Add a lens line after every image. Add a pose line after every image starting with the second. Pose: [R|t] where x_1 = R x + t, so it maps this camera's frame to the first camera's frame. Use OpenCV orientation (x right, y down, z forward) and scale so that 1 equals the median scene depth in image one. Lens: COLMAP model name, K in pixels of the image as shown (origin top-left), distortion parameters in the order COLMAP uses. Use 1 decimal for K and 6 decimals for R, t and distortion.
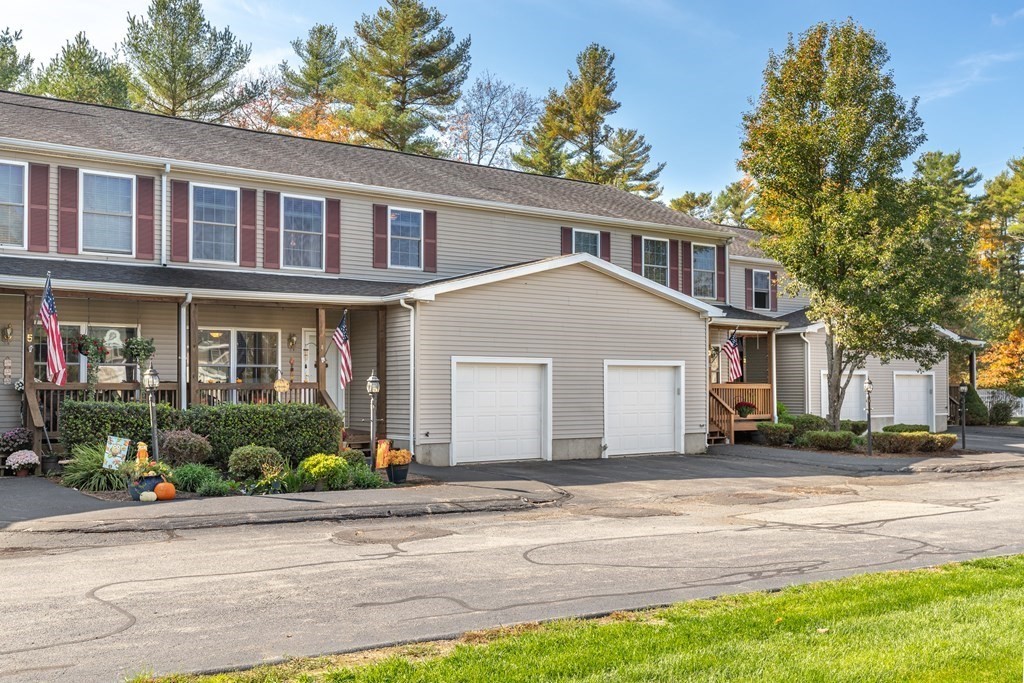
lens RADIAL K [[1004.6, 0, 476.9], [0, 1004.6, 370.9], [0, 0, 1]] dist [0.005682, 0.000000]
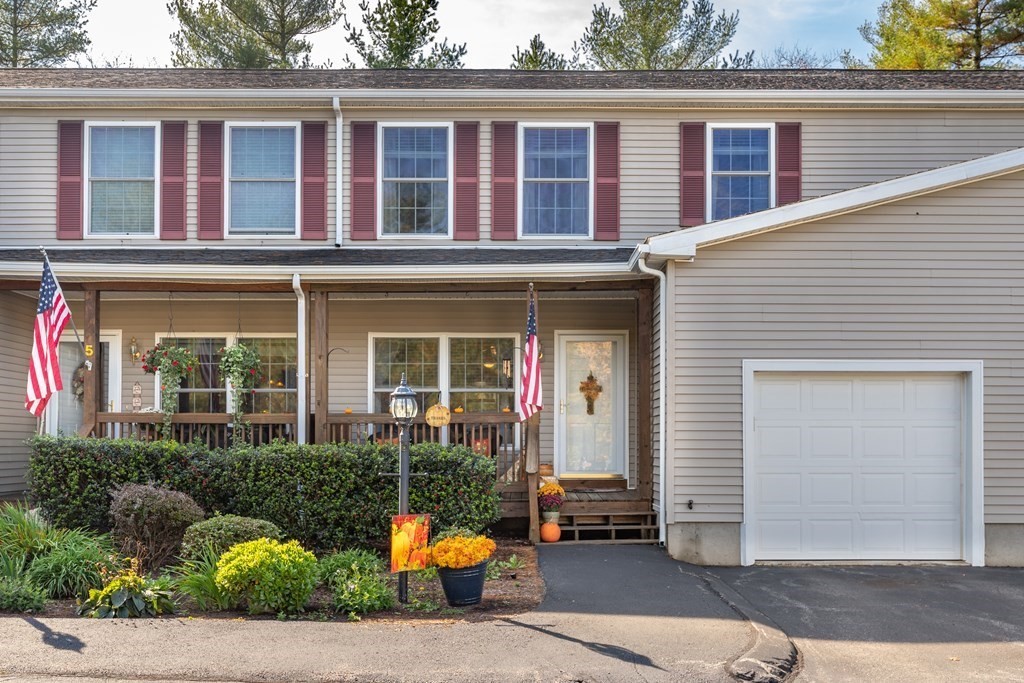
lens RADIAL K [[1004.6, 0, 507.0], [0, 1004.6, 430.0], [0, 0, 1]] dist [0.005682, 0.000000]
pose [[0.824269, -0.004235, -0.566182, 0.169489], [0.006774, 0.999974, 0.002383, 0.019977], [0.566157, -0.005799, 0.824277, 0.475975]]
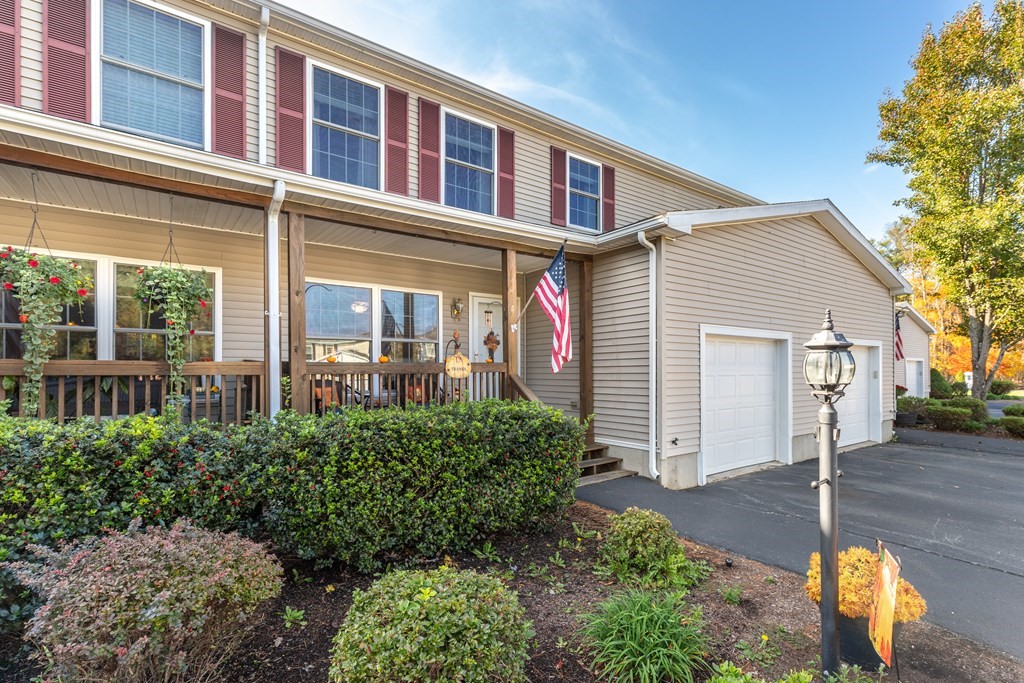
lens RADIAL K [[483.3, 0, 525.5], [0, 483.3, 365.9], [0, 0, 1]] dist [0.015983, -0.002468]
pose [[0.999091, -0.000341, 0.042630, -0.153446], [0.000069, 0.999980, 0.006396, 0.011212], [-0.042631, -0.006387, 0.999070, 0.661291]]
